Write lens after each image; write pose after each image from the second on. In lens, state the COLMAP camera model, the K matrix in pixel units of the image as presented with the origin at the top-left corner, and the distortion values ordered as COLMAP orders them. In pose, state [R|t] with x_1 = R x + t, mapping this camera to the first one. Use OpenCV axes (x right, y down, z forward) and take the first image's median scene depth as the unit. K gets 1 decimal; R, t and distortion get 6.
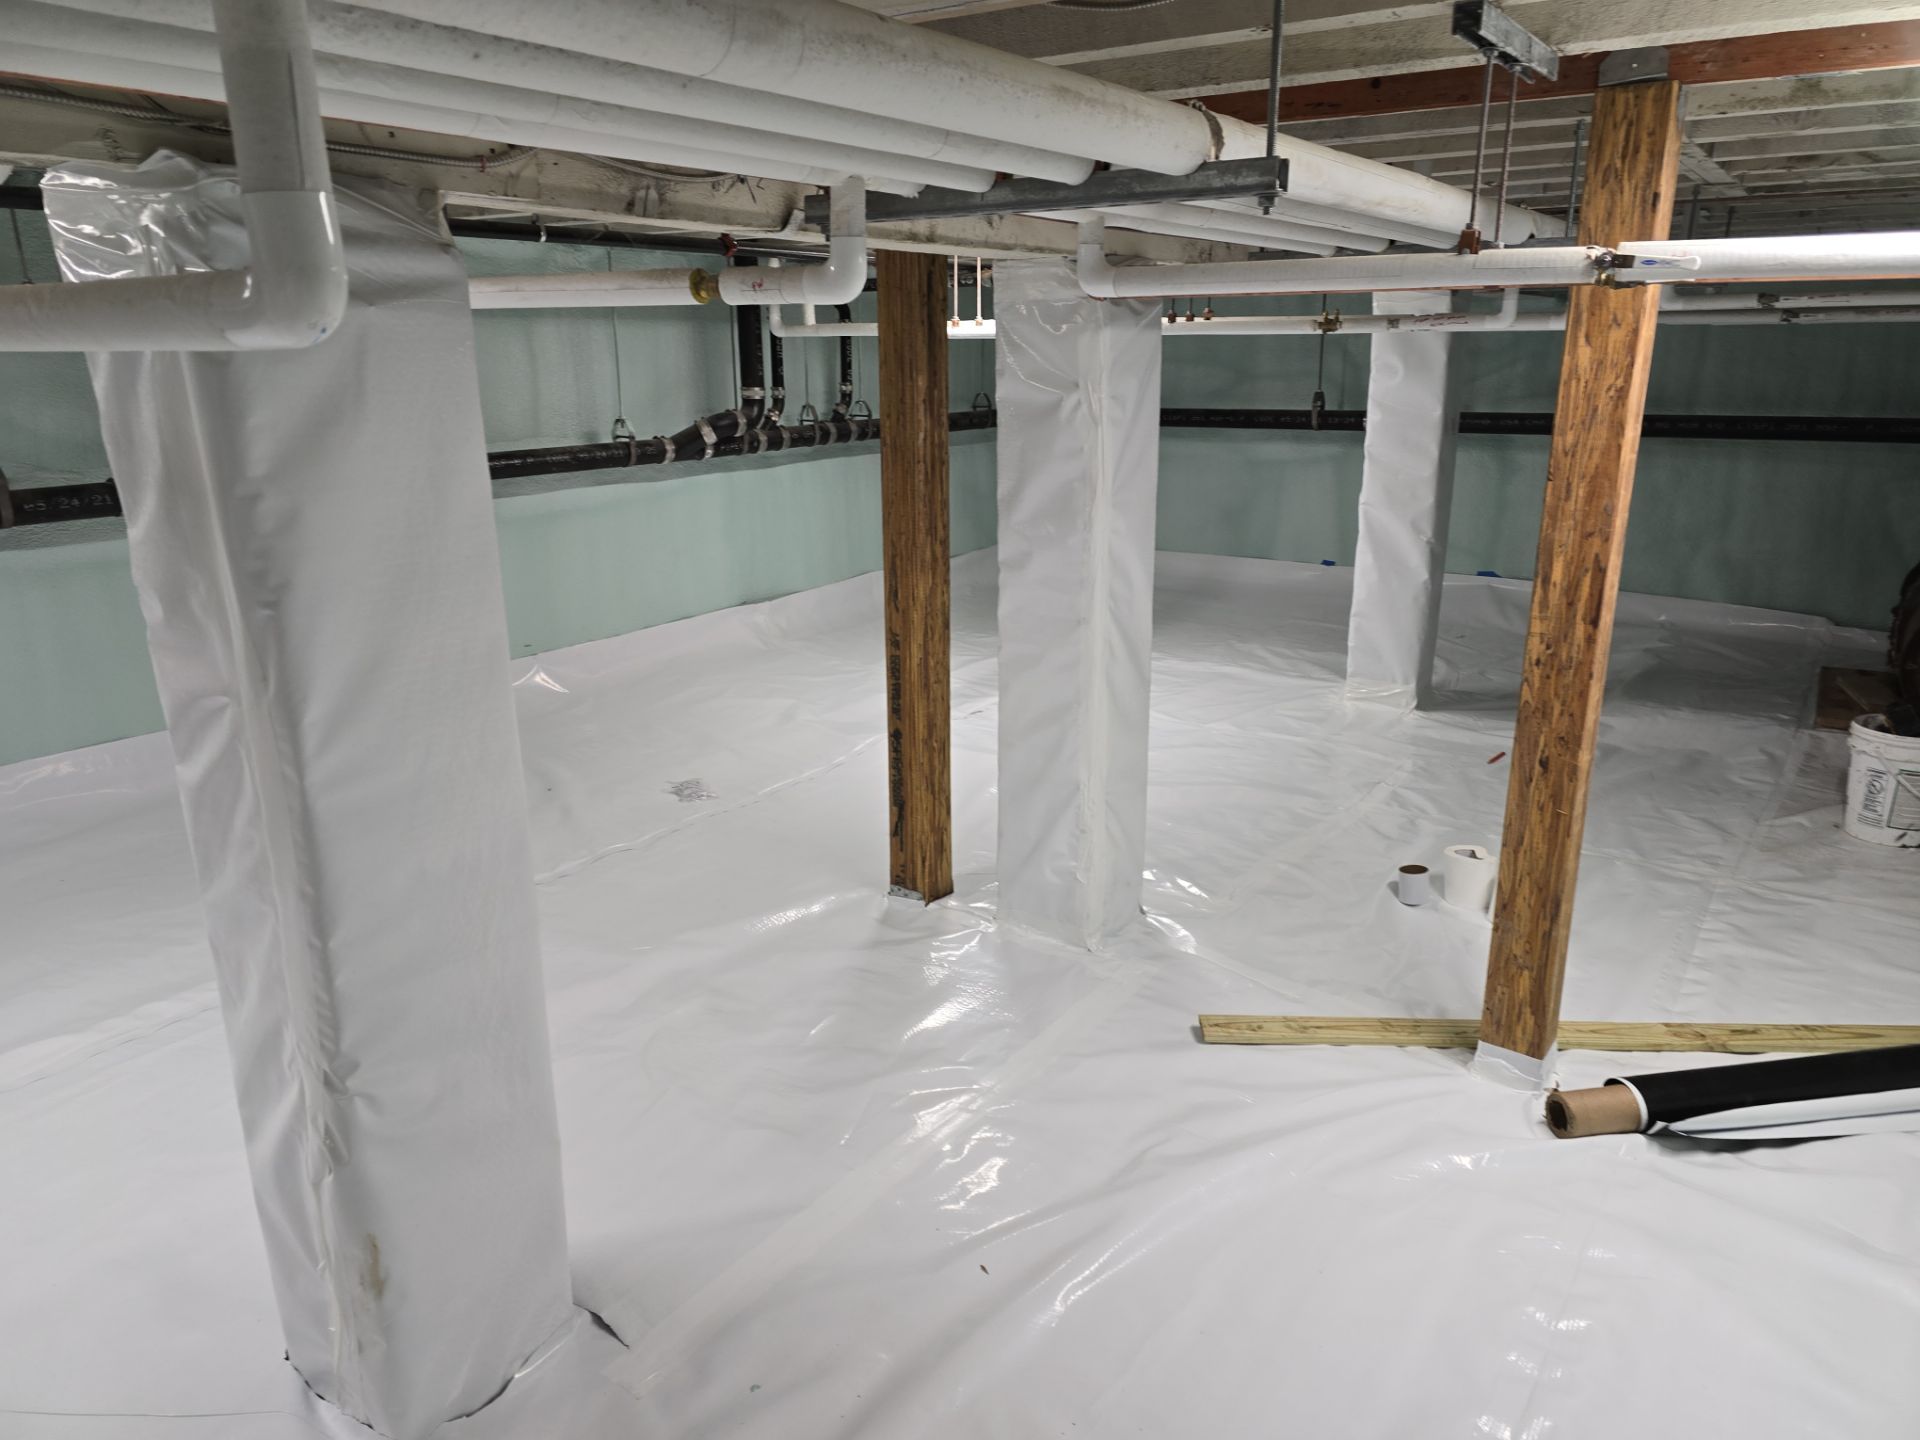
lens RADIAL K [[1274.5, 0, 969.4], [0, 1274.5, 727.9], [0, 0, 1]] dist [0.056697, -0.052739]
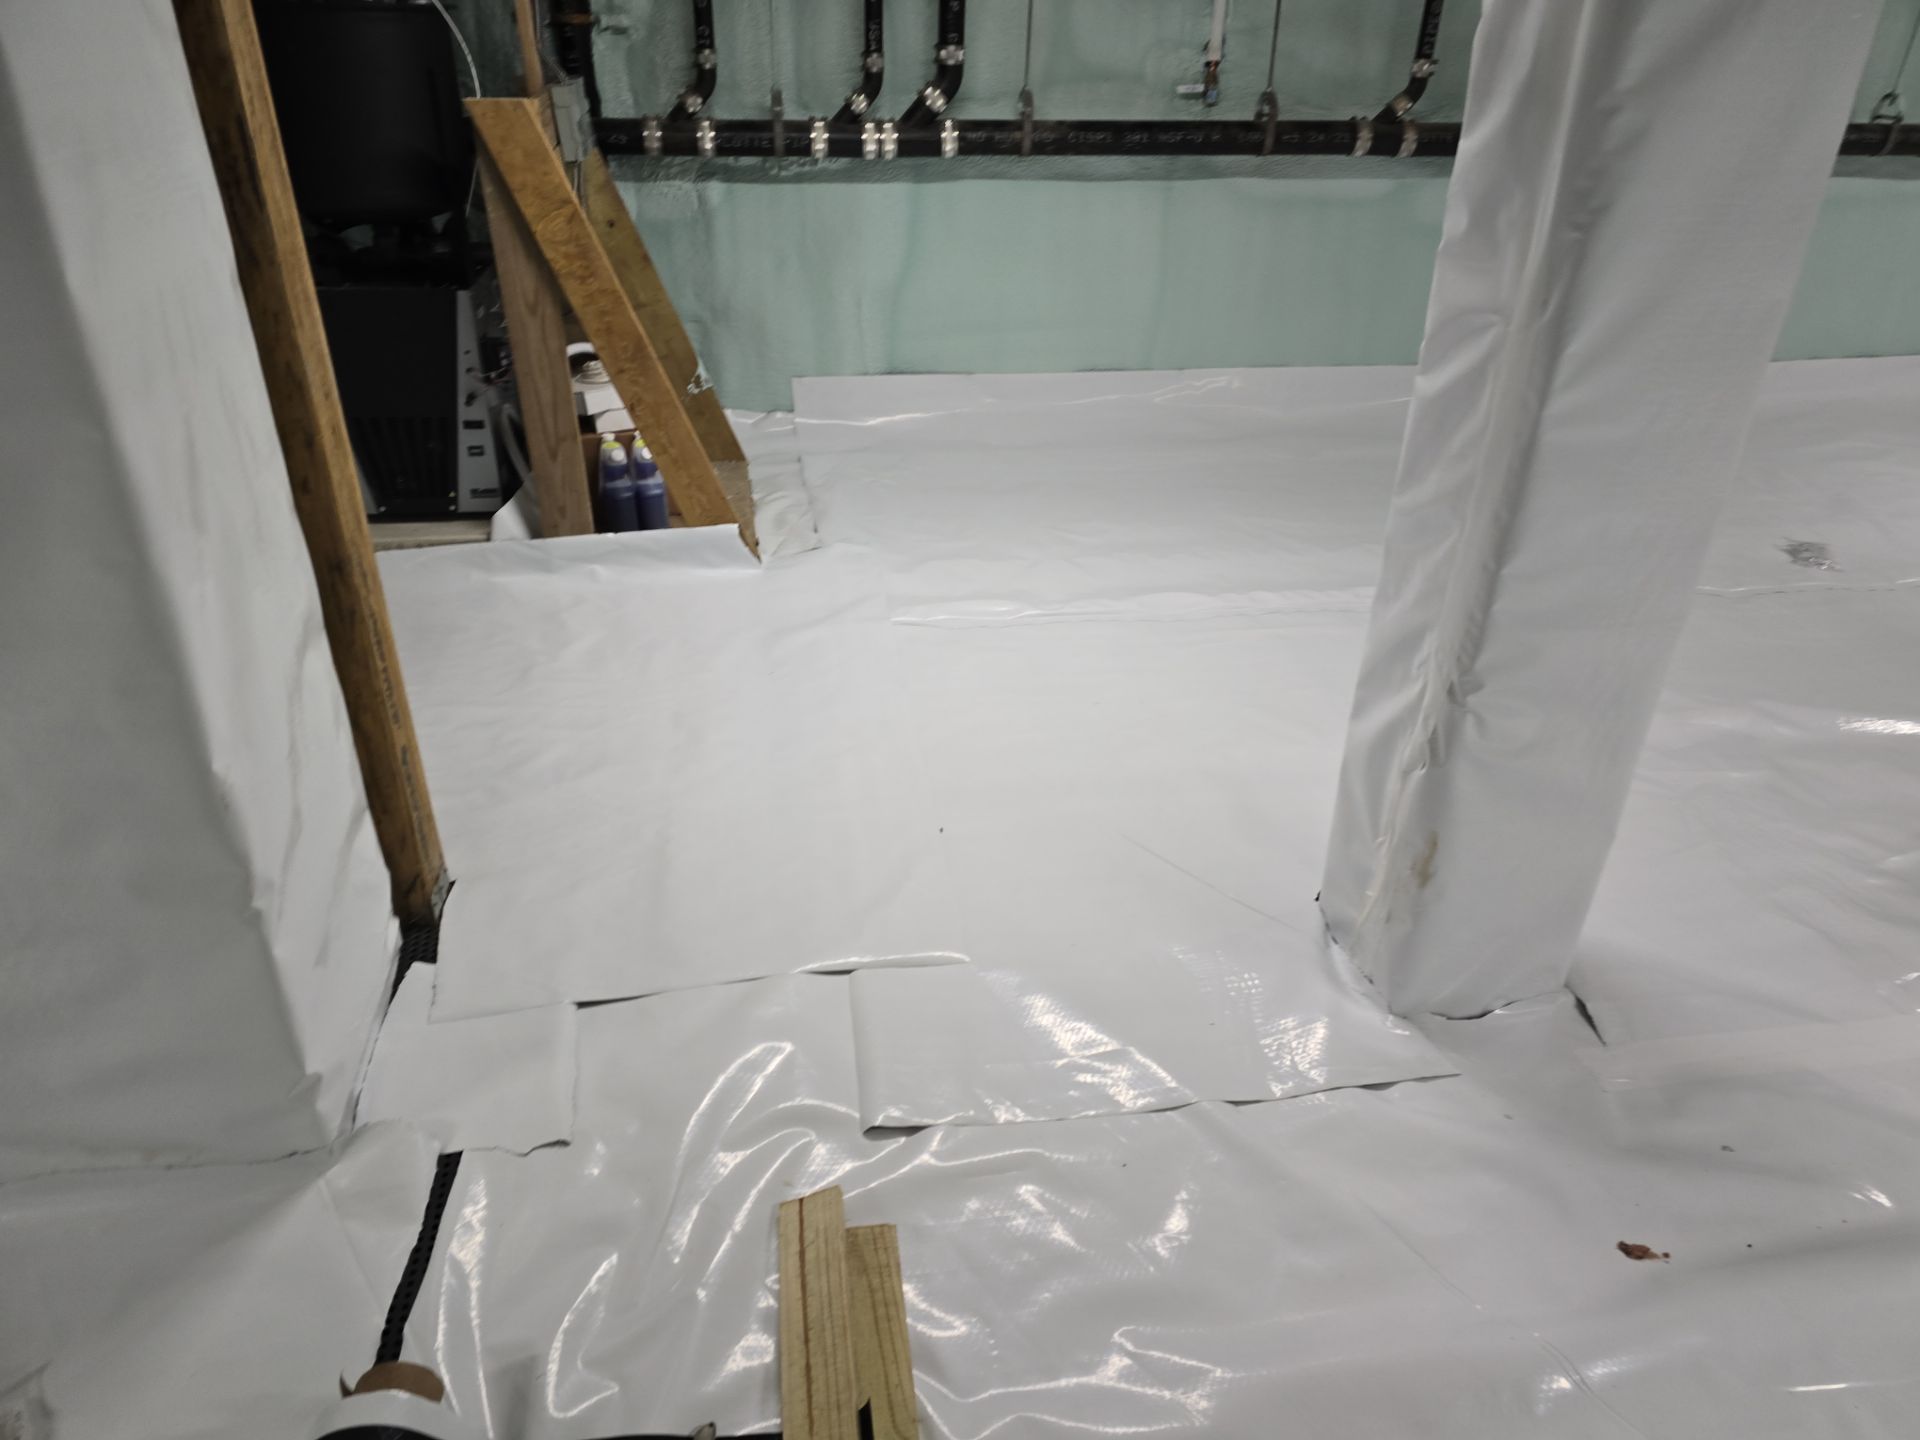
lens RADIAL K [[1274.5, 0, 968.1], [0, 1274.5, 722.6], [0, 0, 1]] dist [0.056697, -0.052739]
pose [[0.699485, 0.368757, -0.612159, -0.096962], [-0.229285, 0.927106, 0.296484, 0.063655], [0.676867, -0.067027, 0.733047, -0.082125]]
